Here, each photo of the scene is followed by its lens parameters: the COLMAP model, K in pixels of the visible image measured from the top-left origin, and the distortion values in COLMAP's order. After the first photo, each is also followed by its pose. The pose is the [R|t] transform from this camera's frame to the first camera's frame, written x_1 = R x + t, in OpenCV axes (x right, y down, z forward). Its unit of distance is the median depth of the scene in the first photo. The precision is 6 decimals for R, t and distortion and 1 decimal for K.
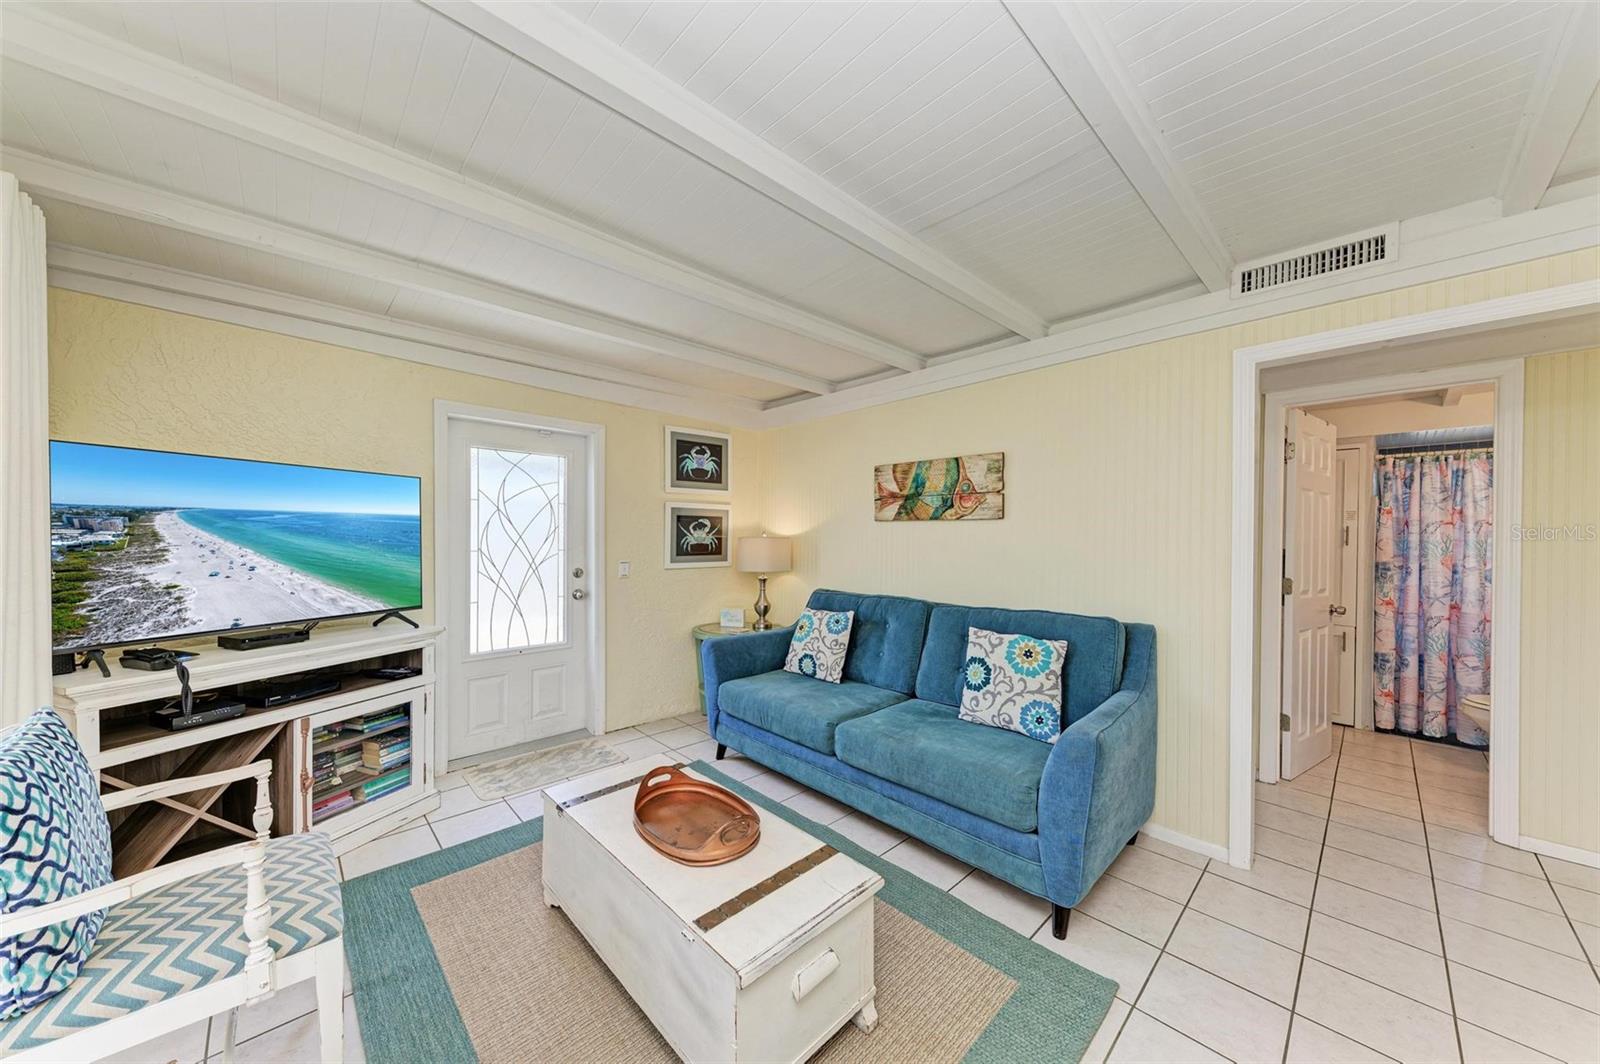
lens RADIAL K [[547.2, 0, 800.5], [0, 547.2, 539.9], [0, 0, 1]] dist [0.000348, -0.000368]
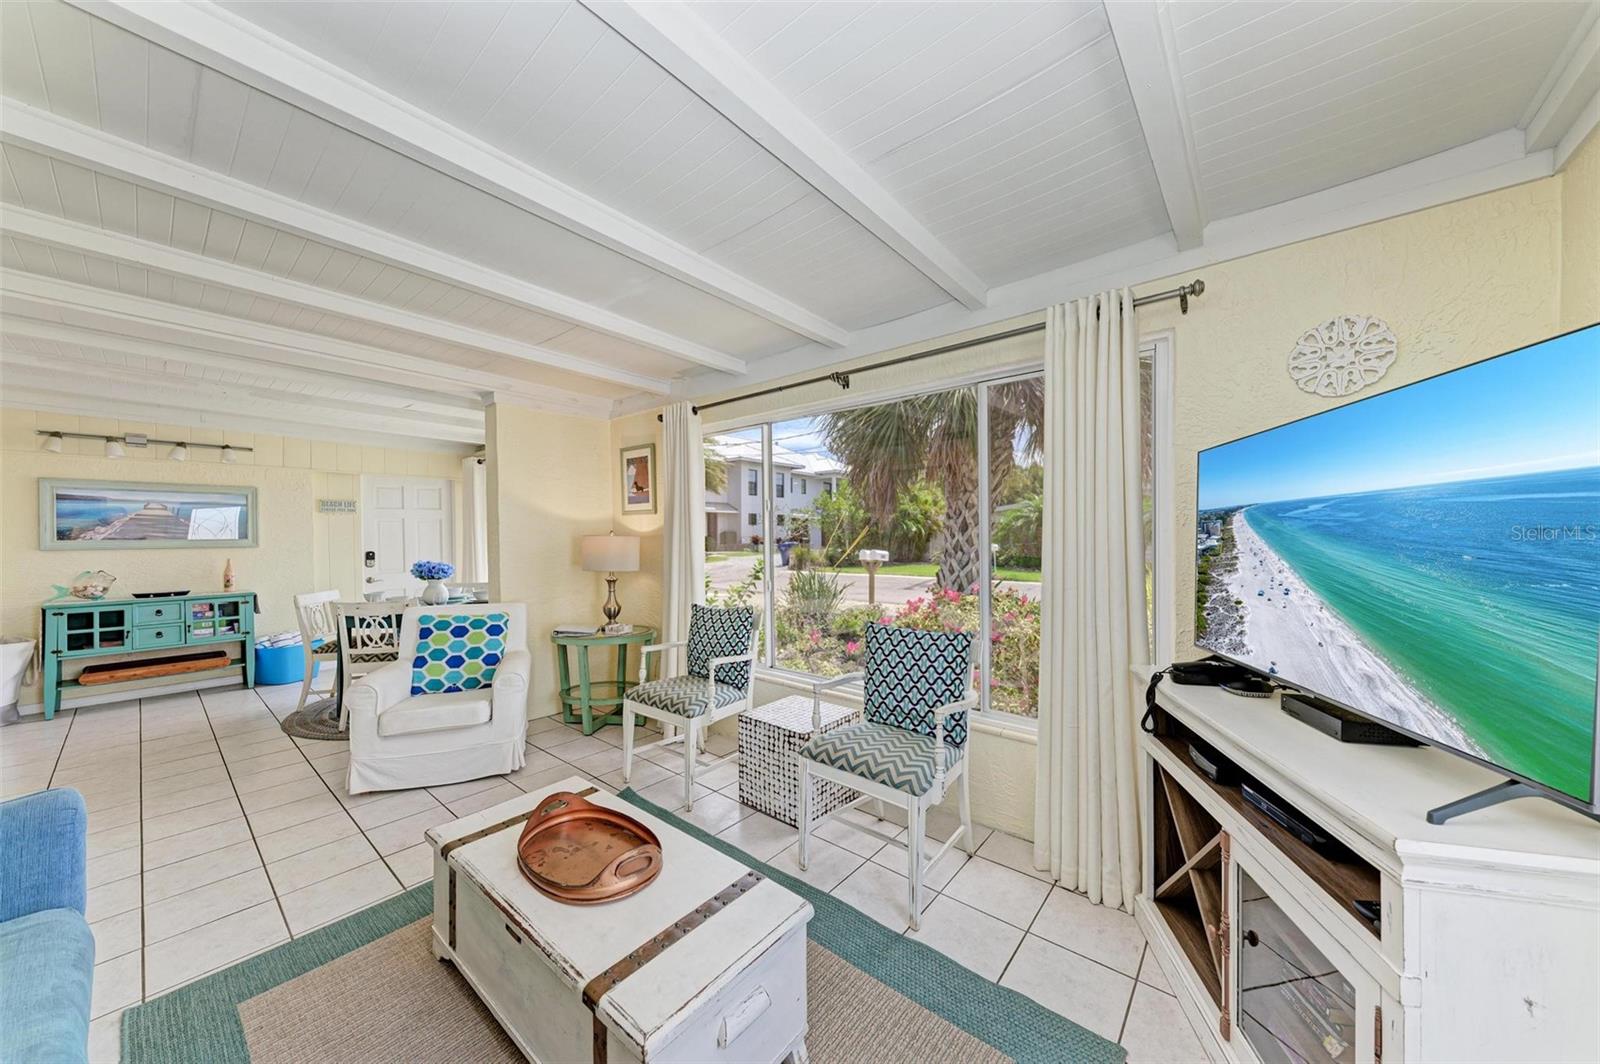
lens RADIAL K [[547.2, 0, 800.5], [0, 547.2, 539.9], [0, 0, 1]] dist [0.000348, -0.000368]
pose [[-0.995116, -0.003358, -0.098660, -0.230714], [-0.004475, 0.999928, 0.011100, -0.008488], [0.098616, 0.011488, -0.995059, 1.002086]]
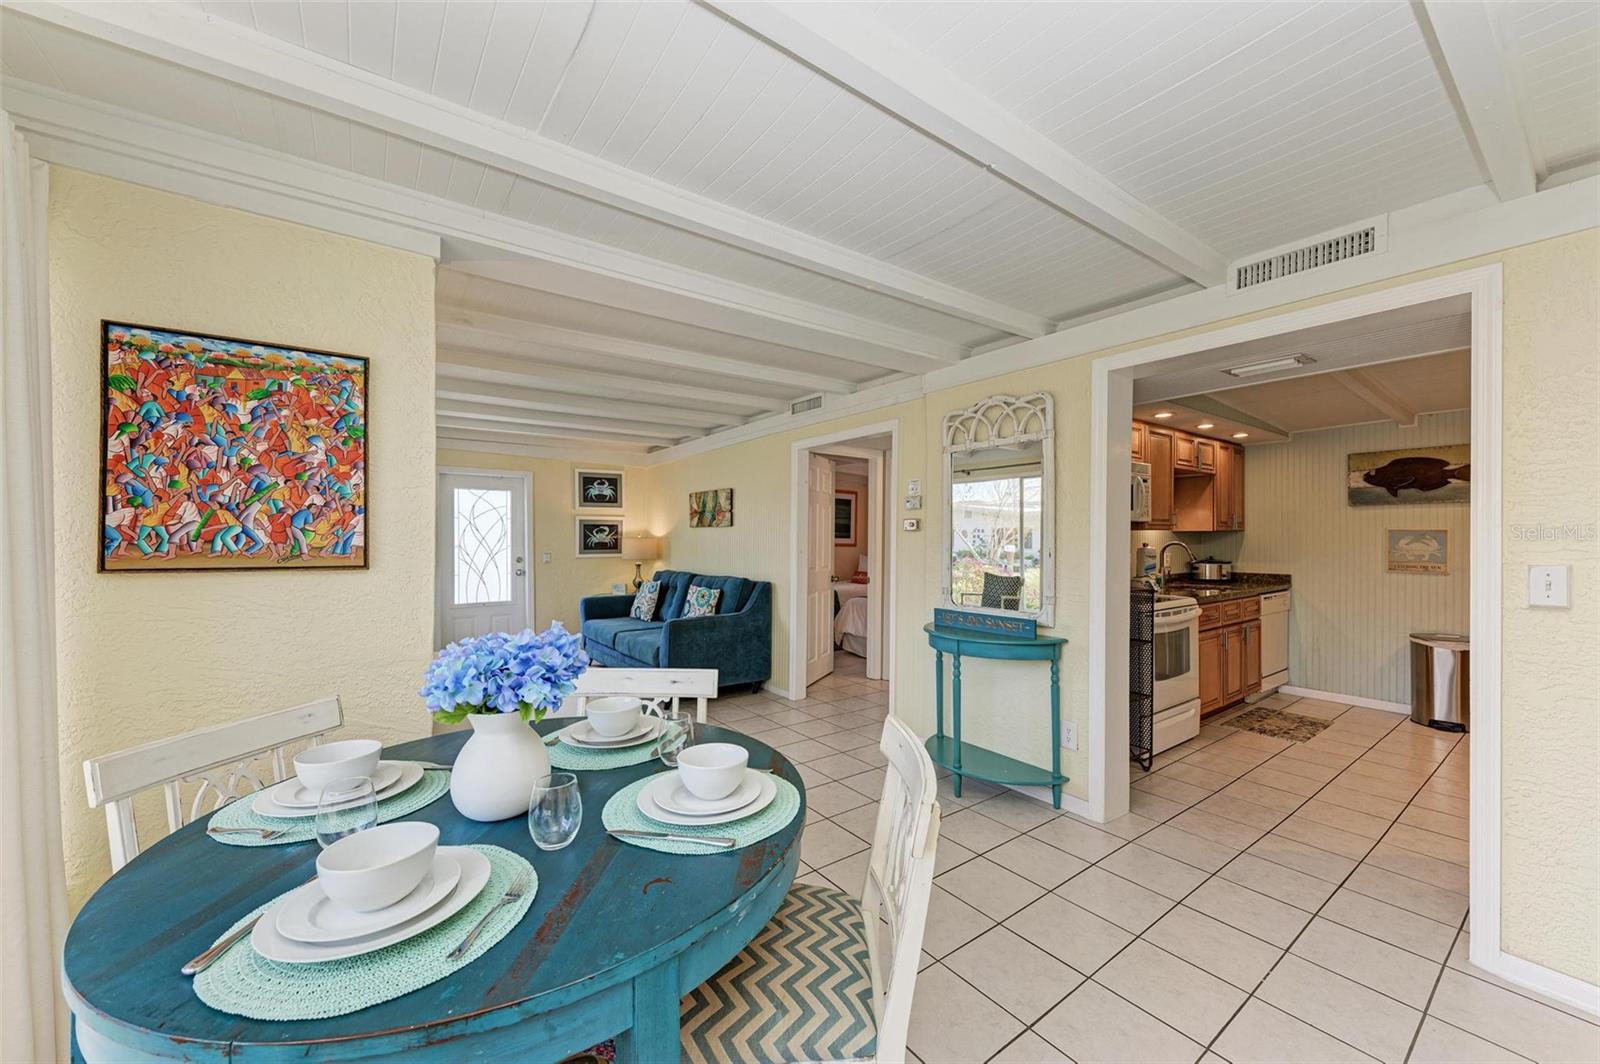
lens RADIAL K [[591.7, 0, 802.0], [0, 591.7, 541.2], [0, 0, 1]] dist [0.013493, -0.009097]
pose [[0.993107, -0.004900, -0.117112, 0.718913], [0.004842, 0.999988, -0.000779, 0.010107], [0.117115, 0.000207, 0.993118, -0.757197]]
